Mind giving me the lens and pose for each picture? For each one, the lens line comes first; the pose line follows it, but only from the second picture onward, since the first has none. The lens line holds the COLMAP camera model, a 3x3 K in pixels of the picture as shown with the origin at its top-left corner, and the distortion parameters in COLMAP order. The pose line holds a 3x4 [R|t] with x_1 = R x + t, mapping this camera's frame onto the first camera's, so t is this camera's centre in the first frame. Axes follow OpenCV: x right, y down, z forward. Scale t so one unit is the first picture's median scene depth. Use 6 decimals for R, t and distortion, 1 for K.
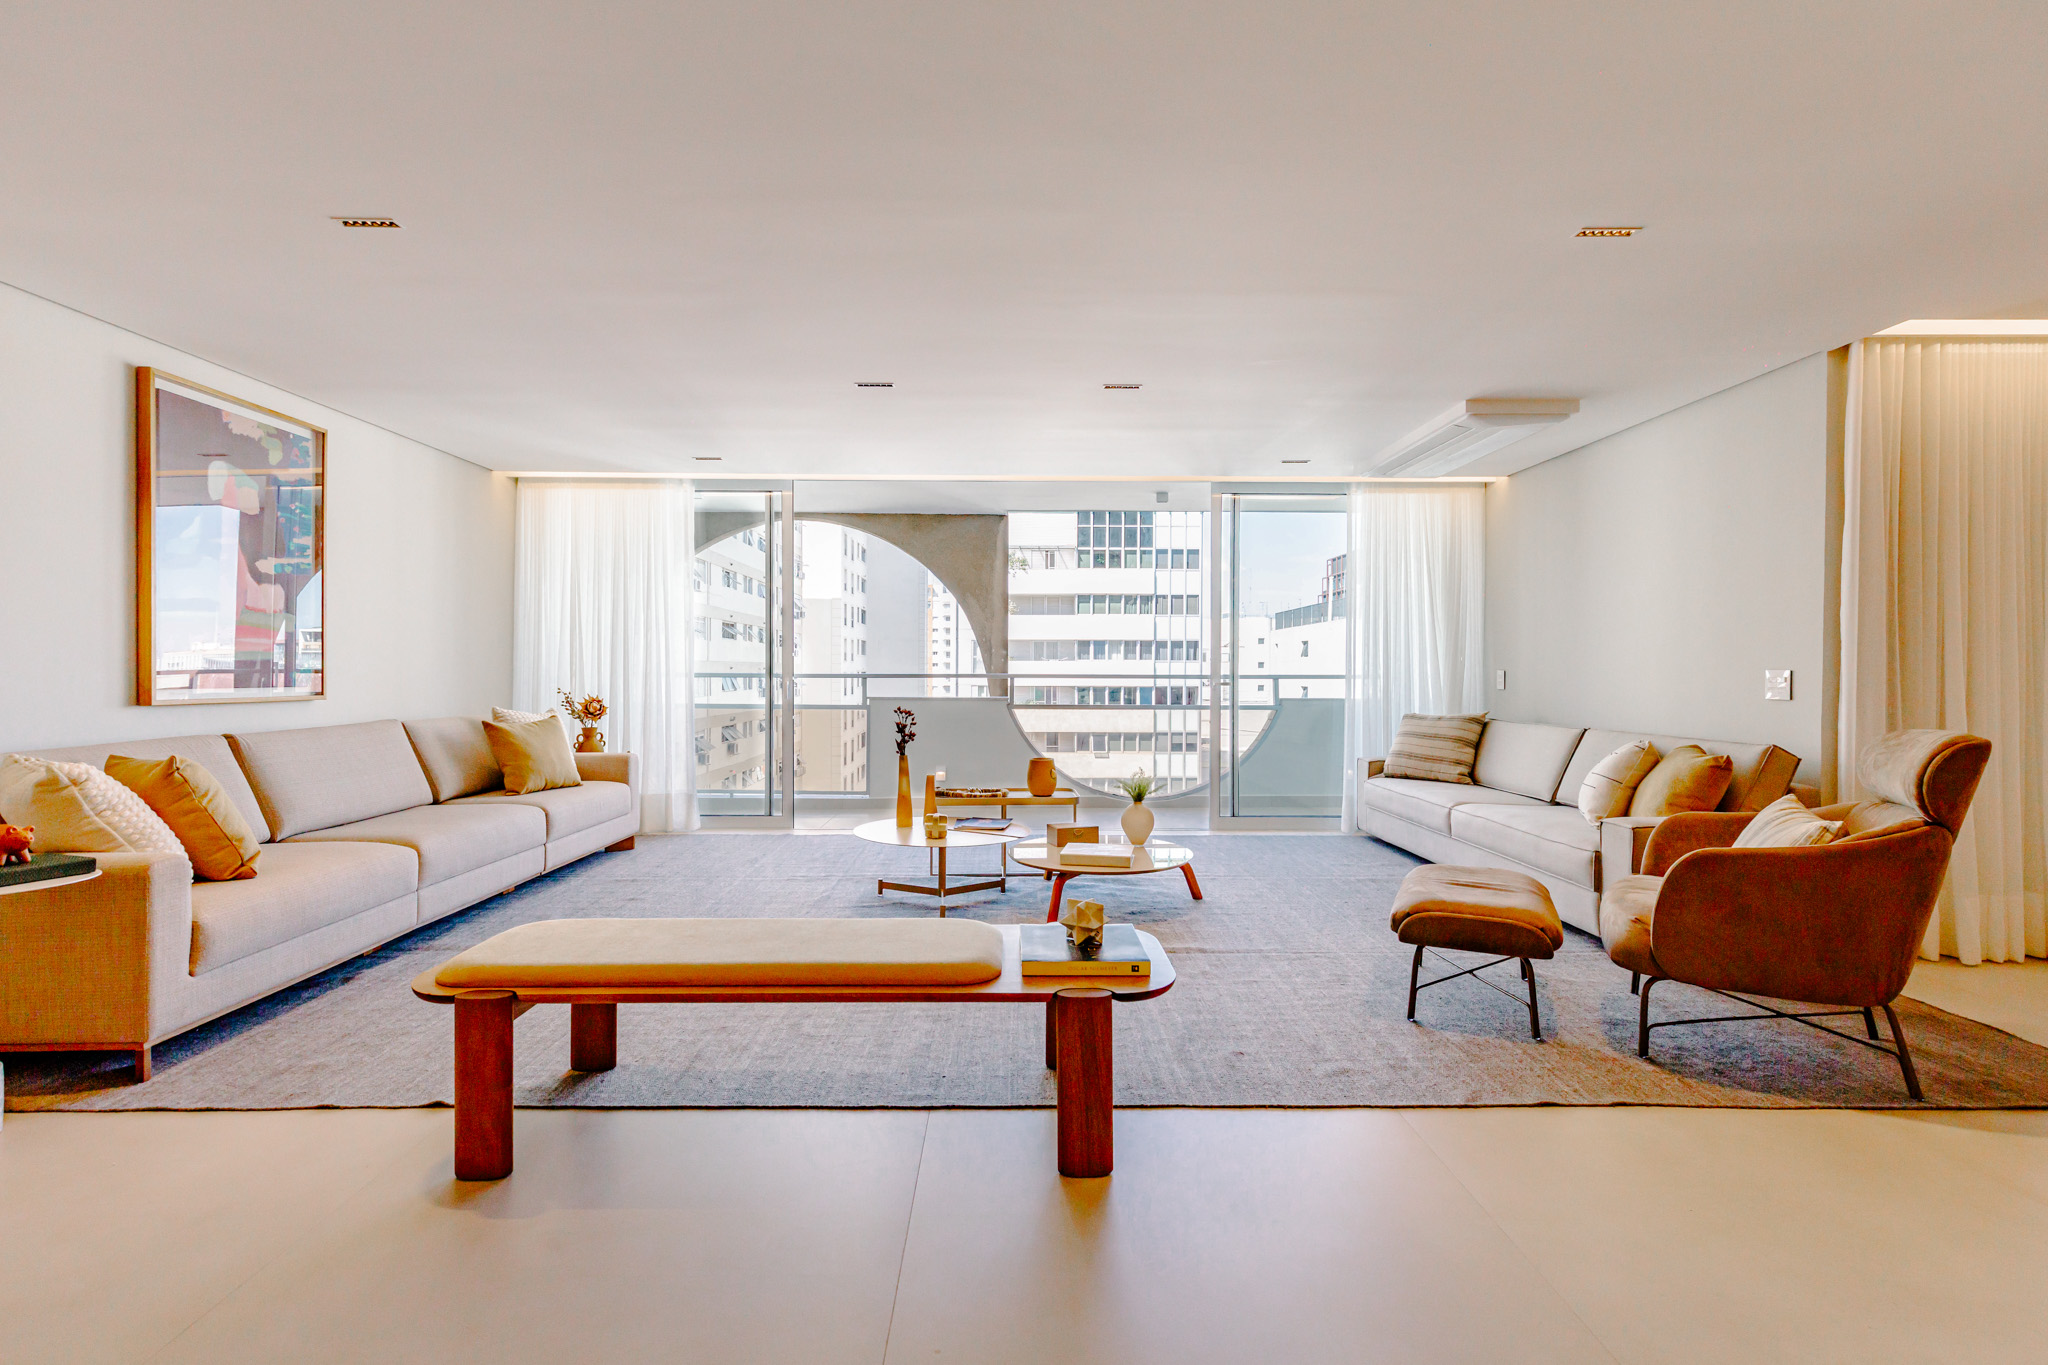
lens RADIAL K [[914.0, 0, 1024.0], [0, 914.0, 682.5], [0, 0, 1]] dist [0.004510, -0.000247]
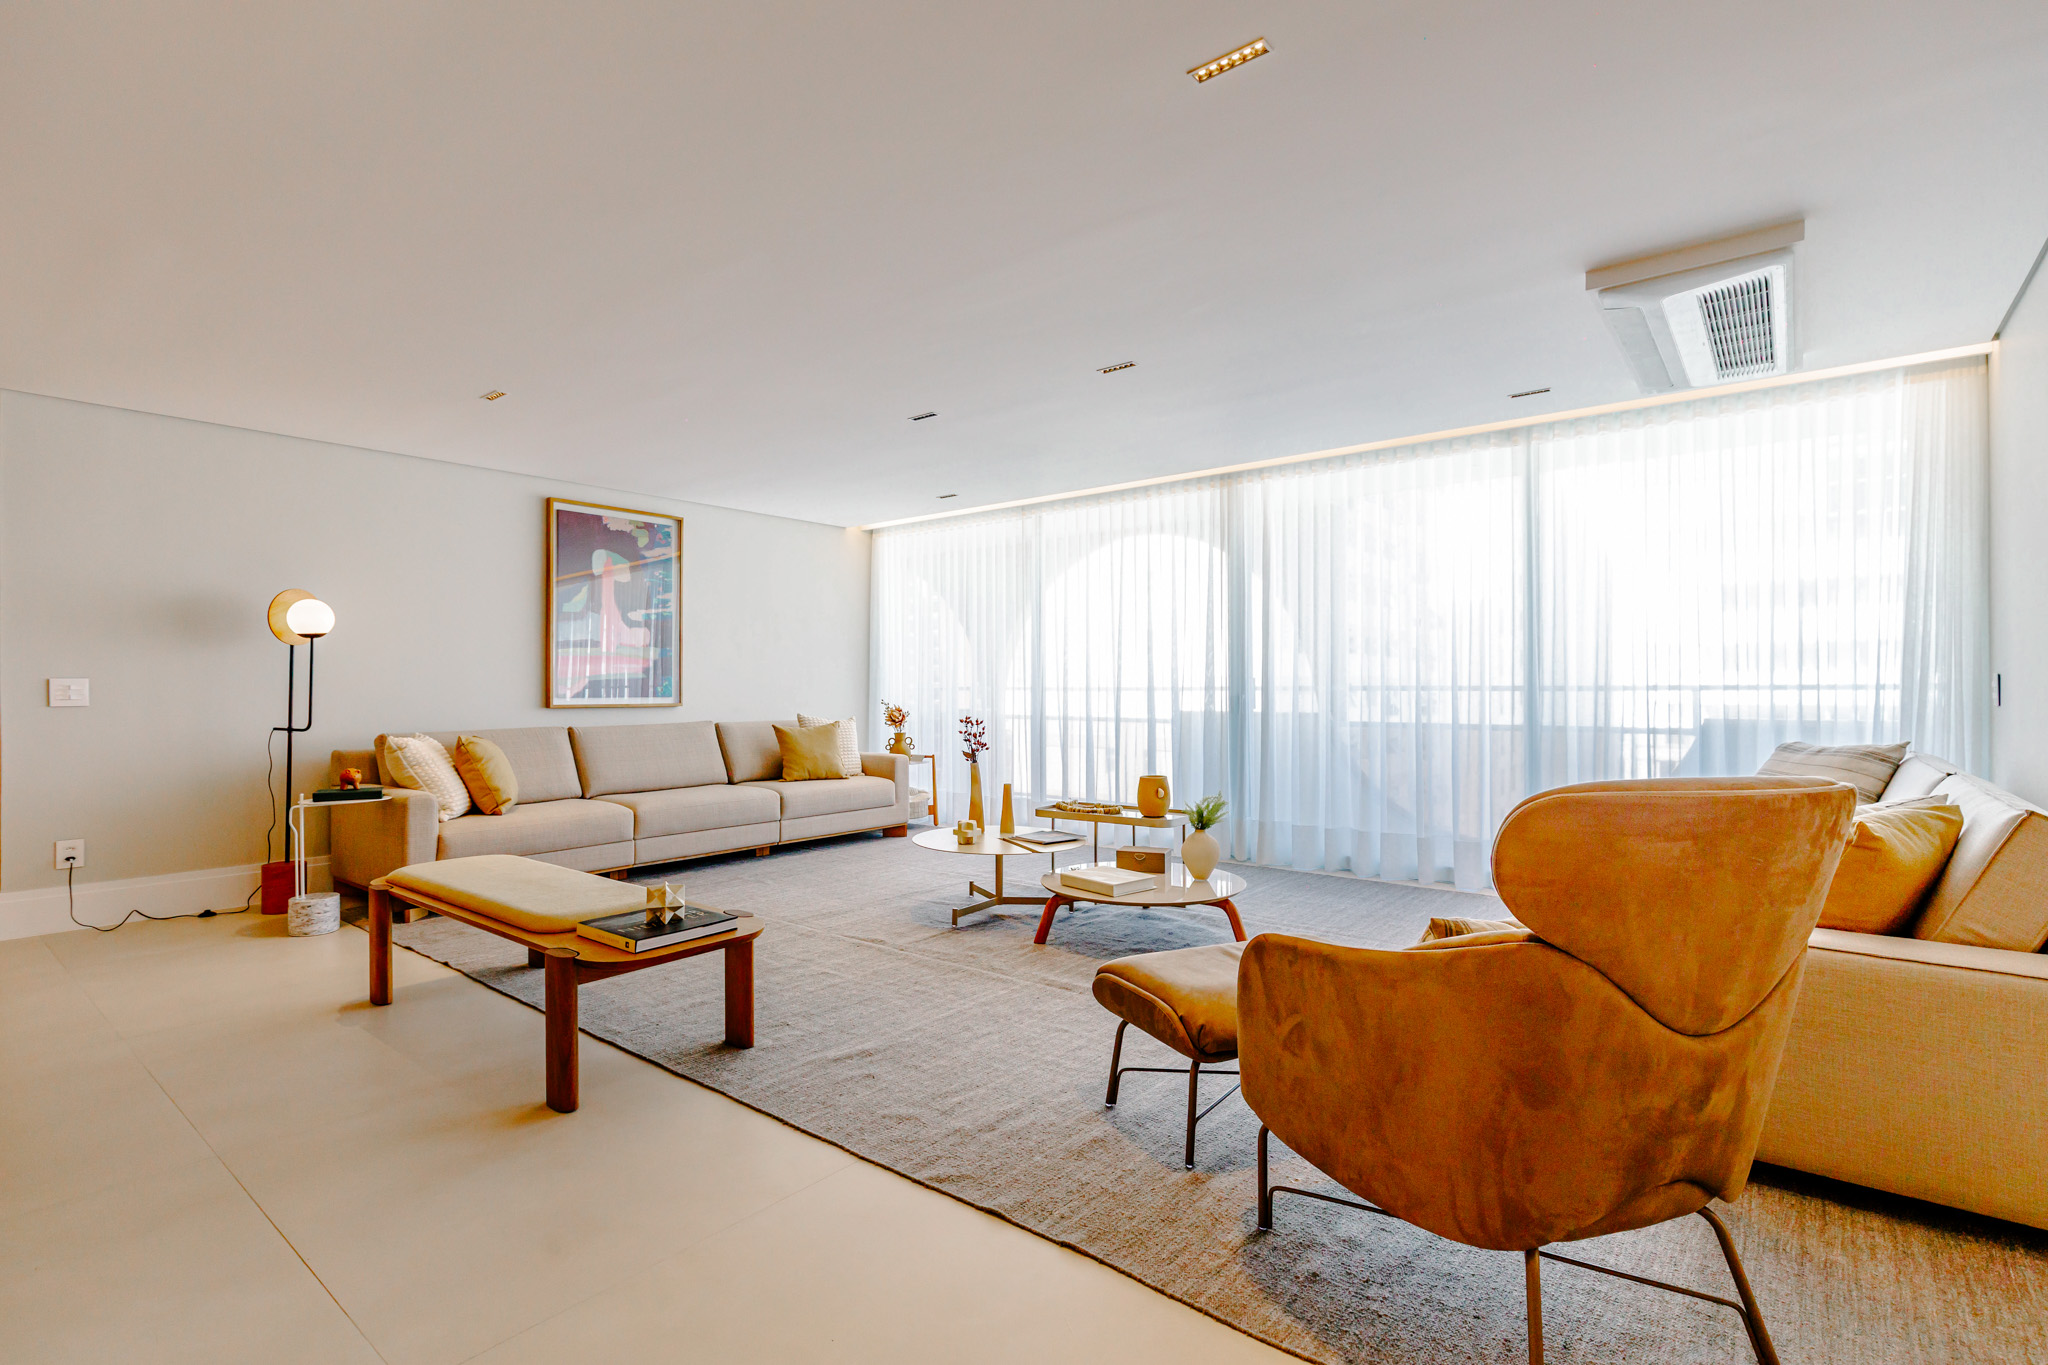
lens RADIAL K [[955.8, 0, 1024.0], [0, 955.8, 682.5], [0, 0, 1]] dist [-0.000649, -0.000281]
pose [[0.770079, -0.009797, -0.637873, 0.648178], [-0.002193, 0.999836, -0.018004, 0.007730], [0.637945, 0.015263, 0.769931, 0.212590]]
